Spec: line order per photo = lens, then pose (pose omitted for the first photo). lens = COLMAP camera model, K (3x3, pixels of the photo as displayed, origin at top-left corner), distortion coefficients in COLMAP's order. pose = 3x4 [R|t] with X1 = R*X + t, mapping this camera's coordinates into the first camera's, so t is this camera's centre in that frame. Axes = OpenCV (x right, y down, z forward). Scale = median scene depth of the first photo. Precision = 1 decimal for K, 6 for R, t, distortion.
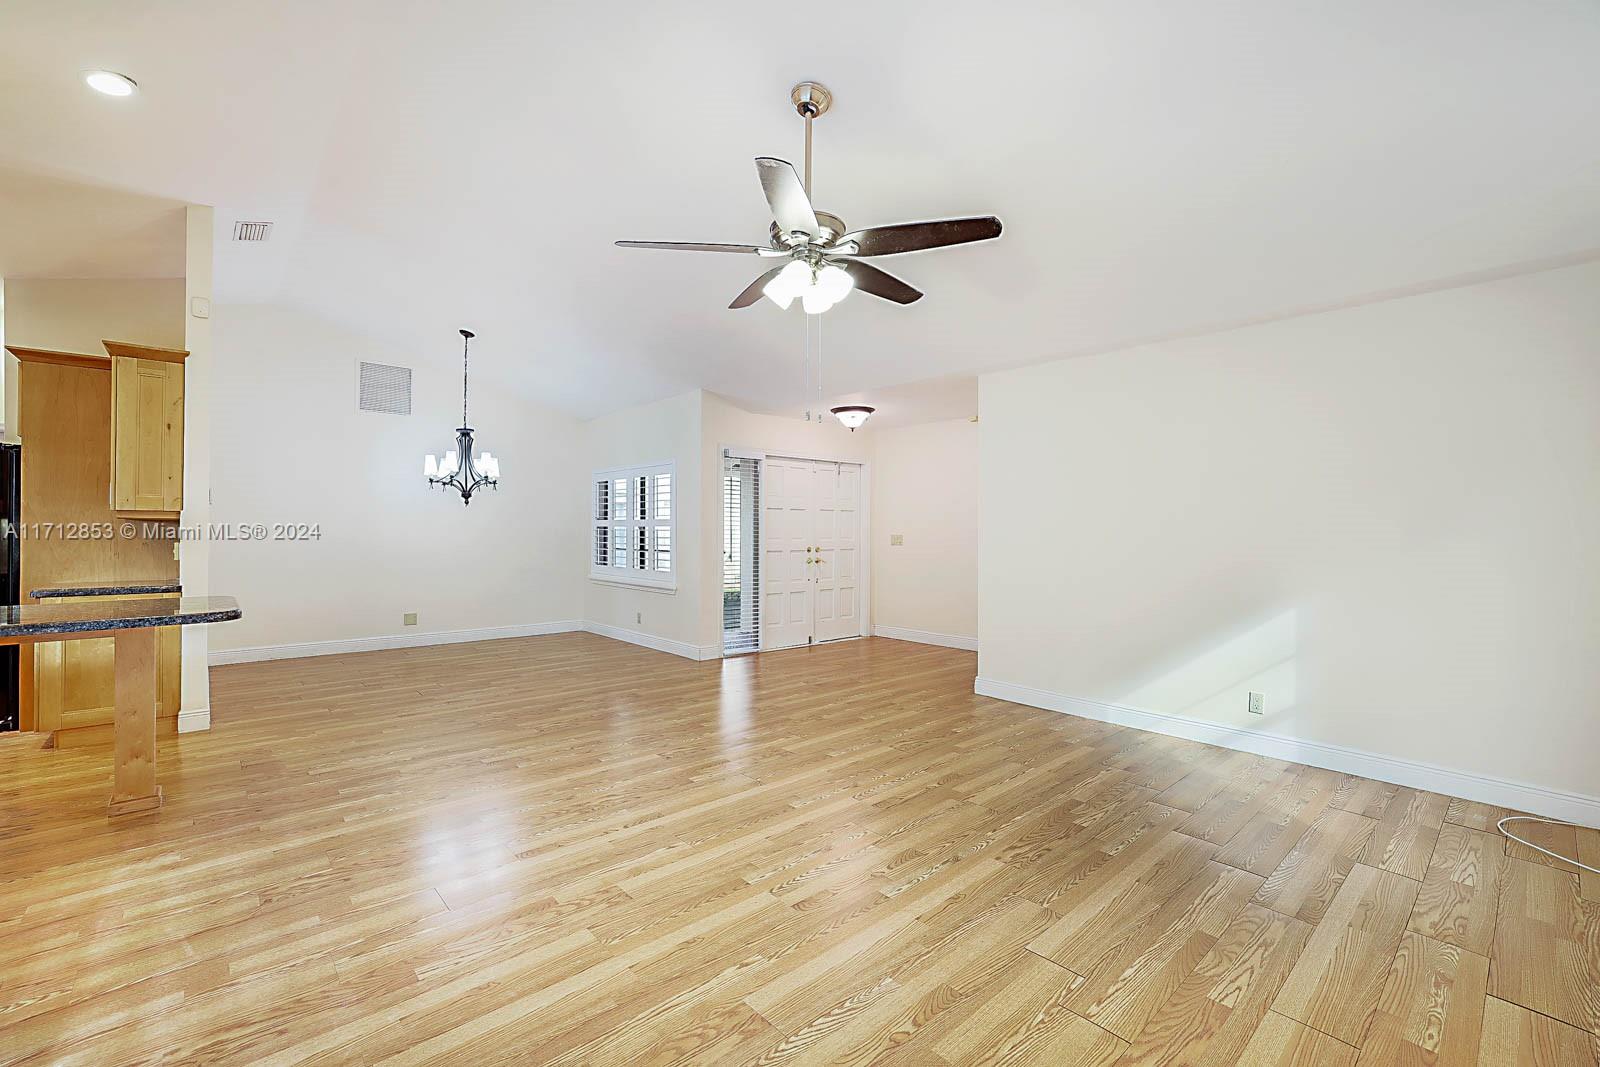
lens RADIAL K [[669.4, 0, 805.2], [0, 669.4, 531.0], [0, 0, 1]] dist [-0.029297, 0.000837]
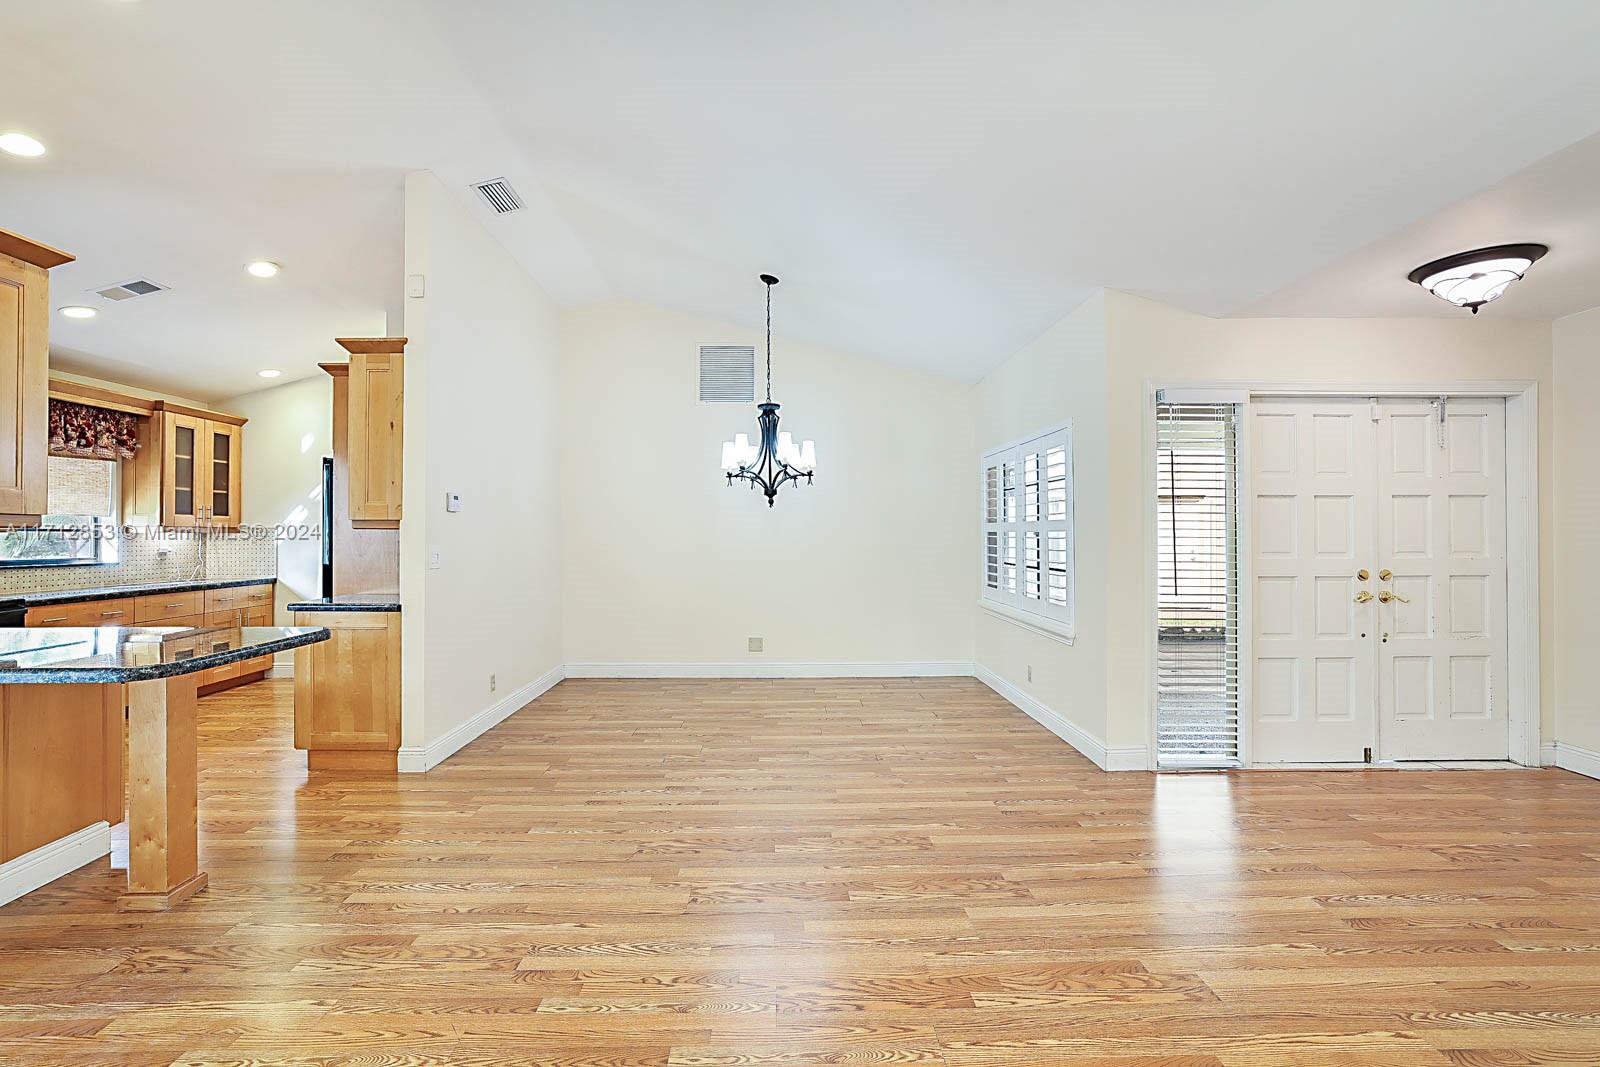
lens RADIAL K [[708.1, 0, 789.8], [0, 708.1, 527.2], [0, 0, 1]] dist [-0.029730, 0.007323]
pose [[0.746073, -0.011428, -0.665766, 0.042558], [0.003710, 0.999909, -0.013005, -0.003942], [0.665854, 0.007233, 0.746047, 0.425133]]
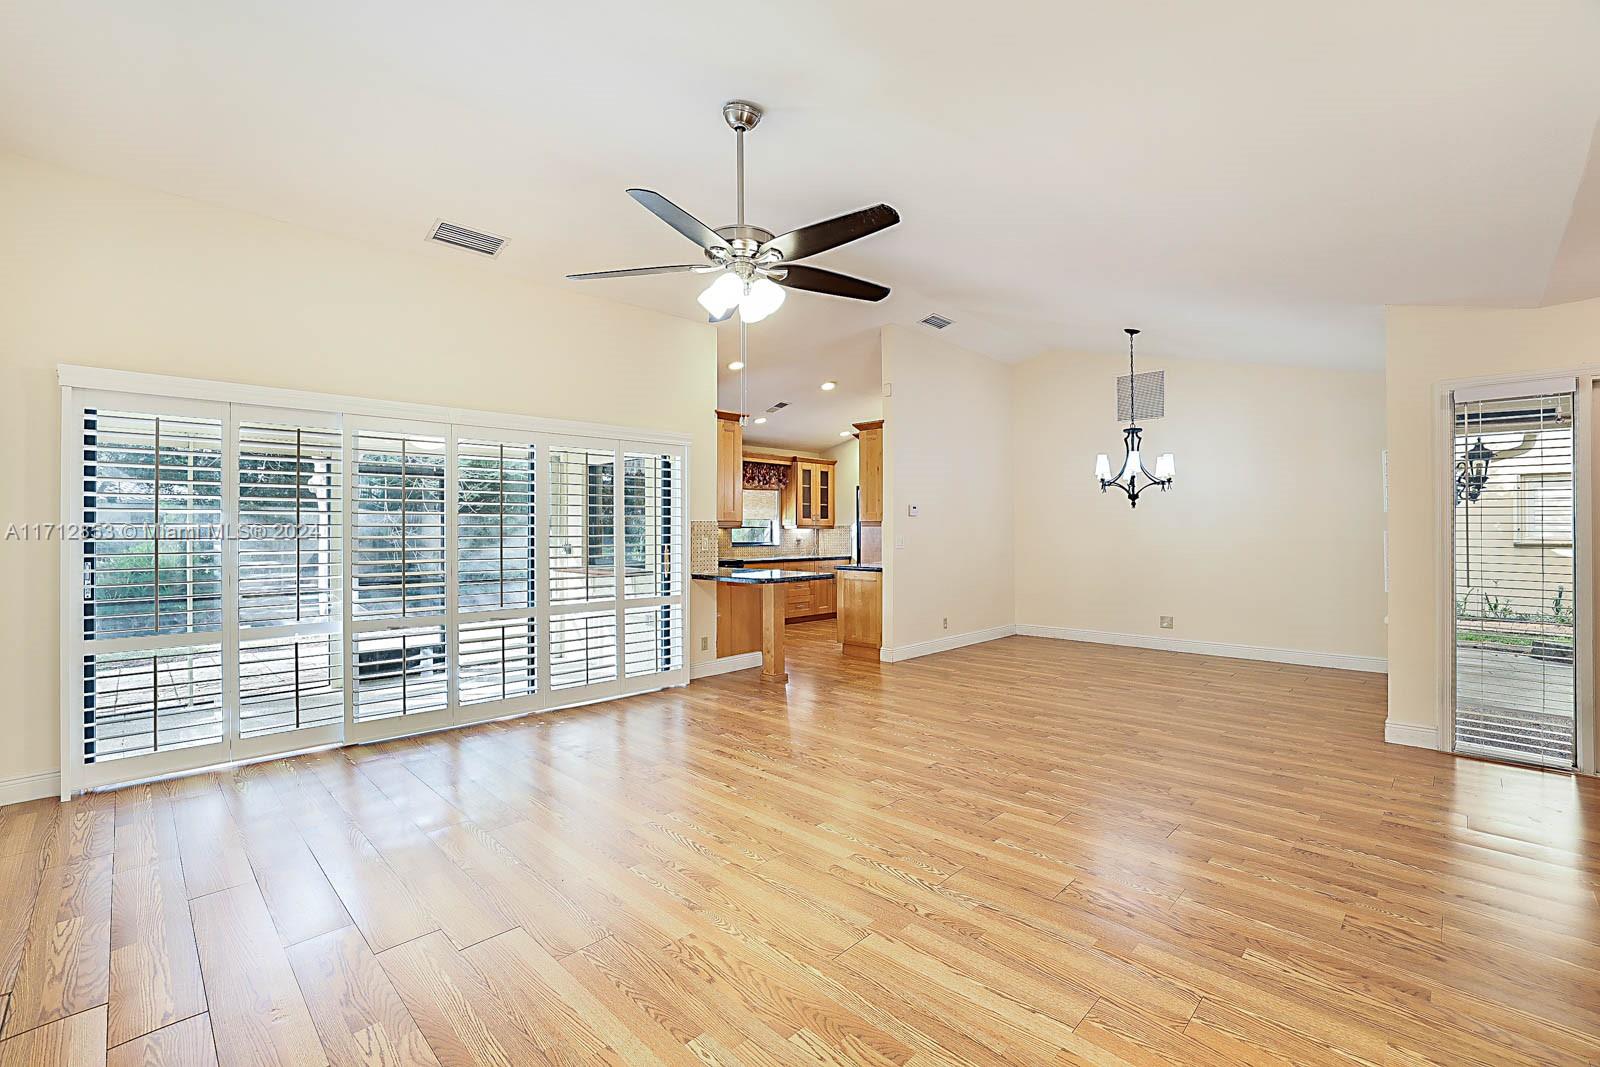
lens RADIAL K [[708.1, 0, 805.8], [0, 708.1, 527.3], [0, 0, 1]] dist [-0.029730, 0.007323]
pose [[0.066460, -0.008310, -0.997755, 0.499280], [0.000677, 0.999965, -0.008283, -0.000684], [0.997789, -0.000125, 0.066463, 0.463436]]
